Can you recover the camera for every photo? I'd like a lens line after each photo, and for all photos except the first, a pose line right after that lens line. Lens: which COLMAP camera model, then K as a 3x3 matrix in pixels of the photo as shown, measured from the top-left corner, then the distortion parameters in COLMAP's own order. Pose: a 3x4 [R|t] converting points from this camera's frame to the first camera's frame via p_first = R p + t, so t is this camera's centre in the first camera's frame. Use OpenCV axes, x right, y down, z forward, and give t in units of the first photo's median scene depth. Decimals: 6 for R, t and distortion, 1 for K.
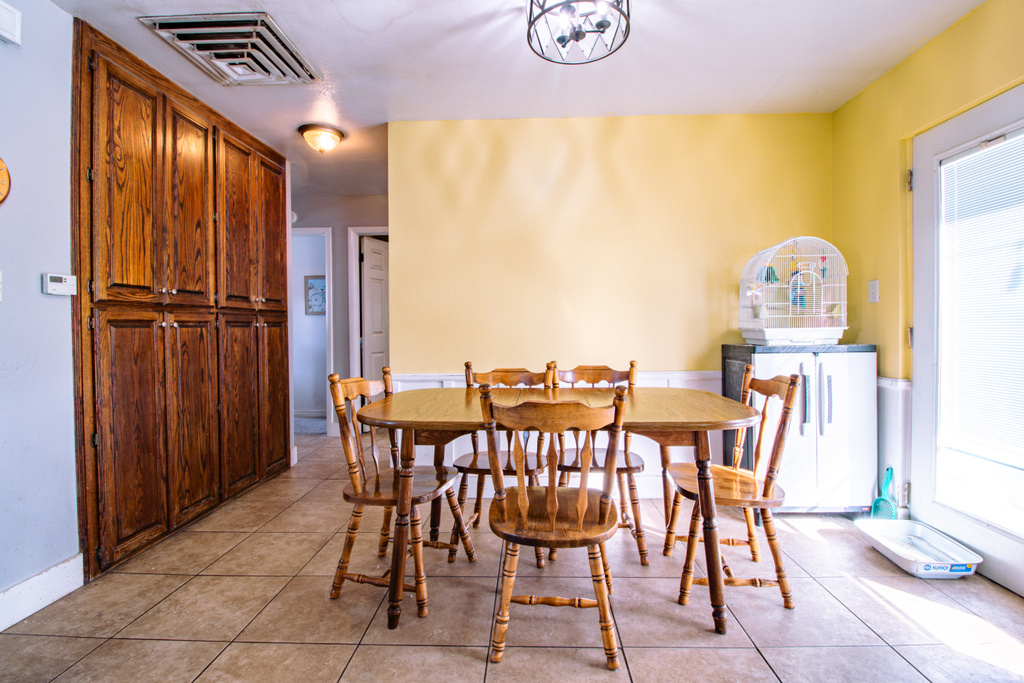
lens RADIAL K [[477.6, 0, 512.1], [0, 477.6, 335.4], [0, 0, 1]] dist [-0.001263, -0.014922]
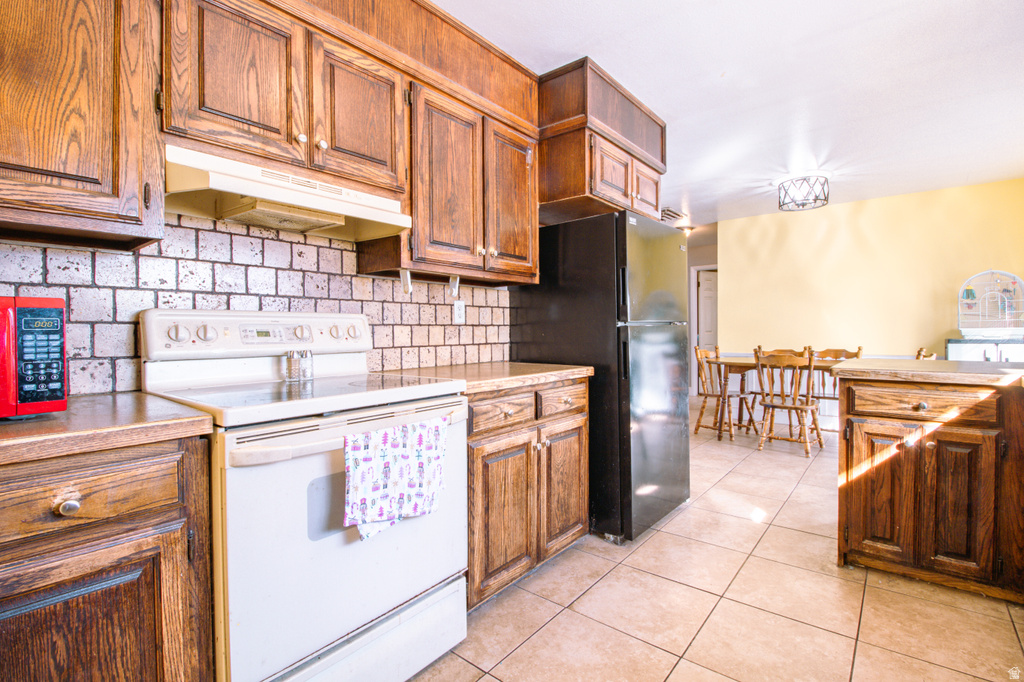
lens RADIAL K [[473.1, 0, 516.9], [0, 473.1, 332.7], [0, 0, 1]] dist [0.001008, -0.013853]
pose [[0.797584, 0.002595, -0.603202, 0.335840], [-0.010220, 0.999905, -0.009212, 0.035525], [0.603121, 0.013512, 0.797535, -1.379118]]
